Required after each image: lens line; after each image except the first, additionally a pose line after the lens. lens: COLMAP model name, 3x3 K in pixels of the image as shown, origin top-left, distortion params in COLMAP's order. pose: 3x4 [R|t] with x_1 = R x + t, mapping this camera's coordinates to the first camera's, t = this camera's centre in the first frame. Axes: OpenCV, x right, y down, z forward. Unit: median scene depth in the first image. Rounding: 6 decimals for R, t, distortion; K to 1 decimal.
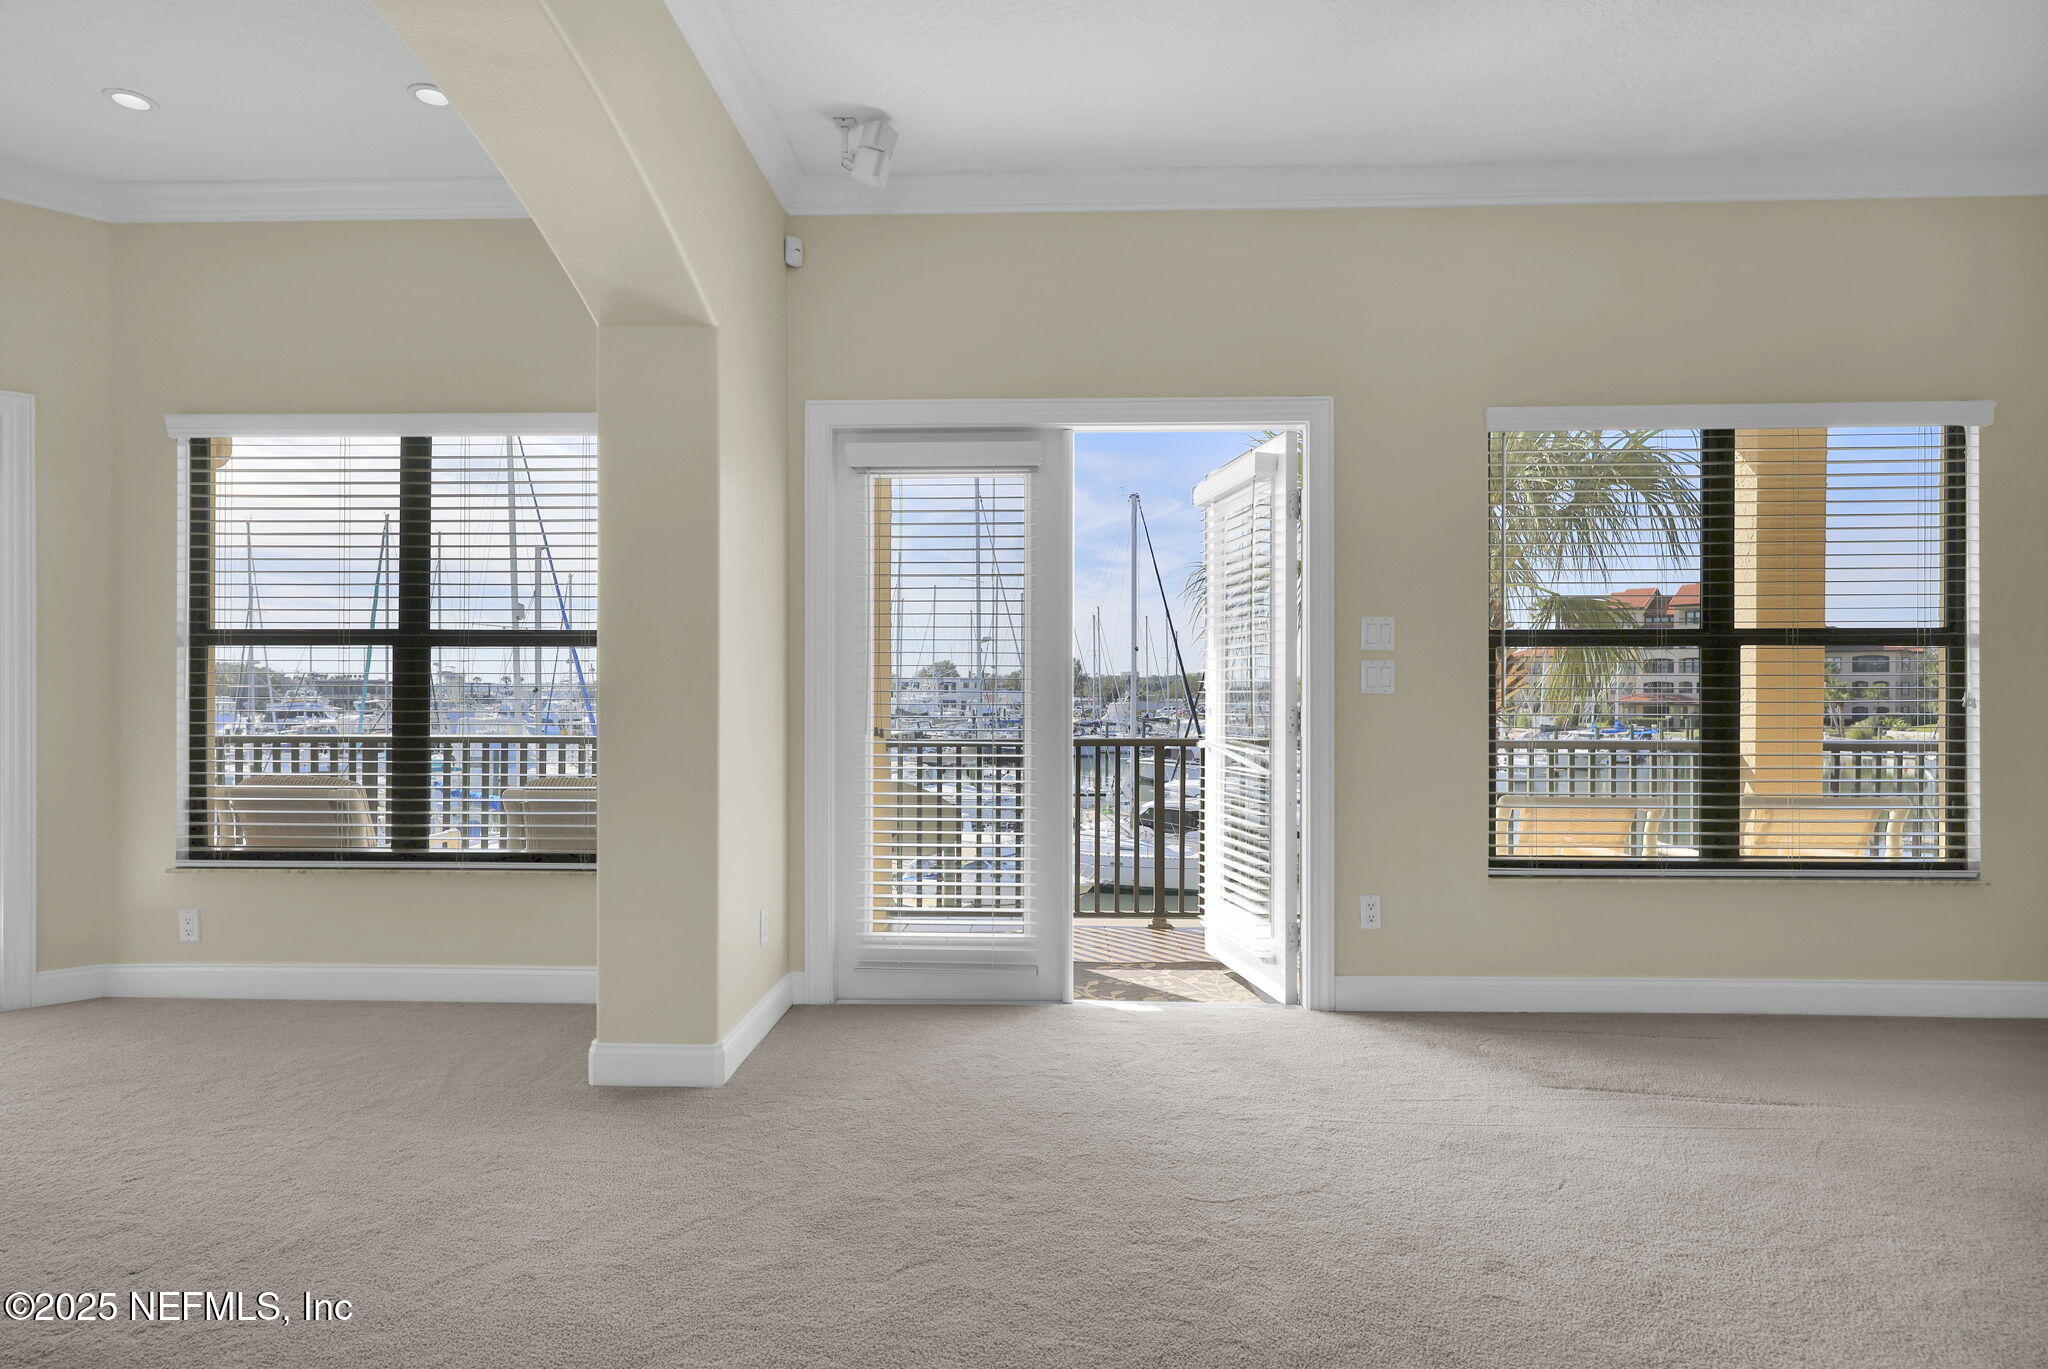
lens RADIAL K [[1078.4, 0, 1020.0], [0, 1078.4, 679.6], [0, 0, 1]] dist [-0.001357, -0.001444]
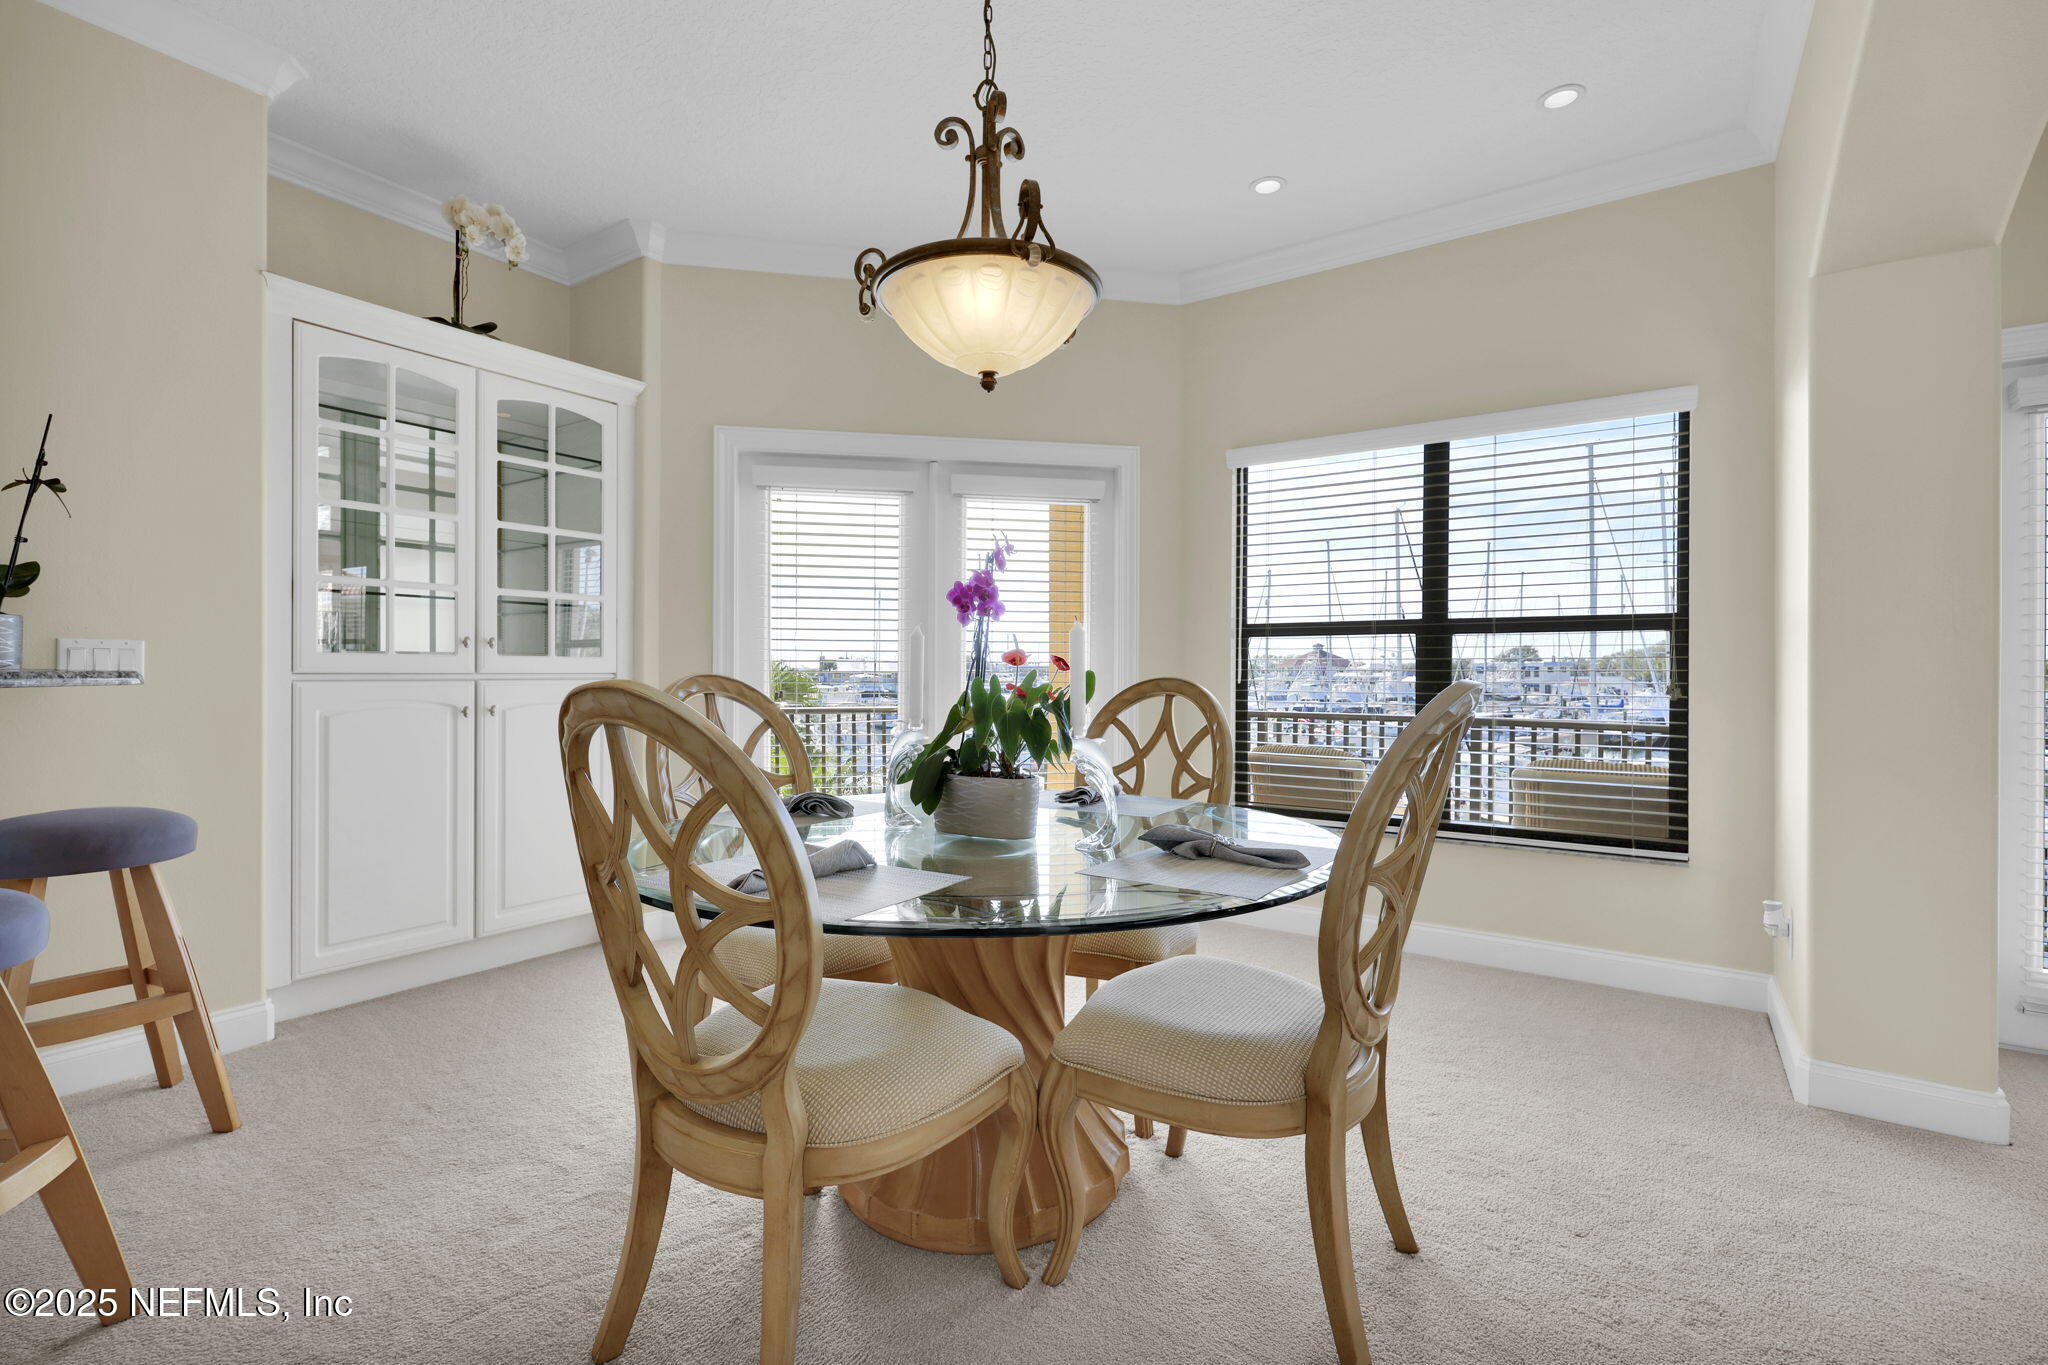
lens RADIAL K [[926.7, 0, 1028.2], [0, 926.7, 668.5], [0, 0, 1]] dist [0.001412, 0.000102]
pose [[0.839350, -0.001956, -0.543588, -0.396530], [0.003978, 0.999989, 0.002545, -0.000013], [0.543576, -0.004299, 0.839349, -0.018884]]
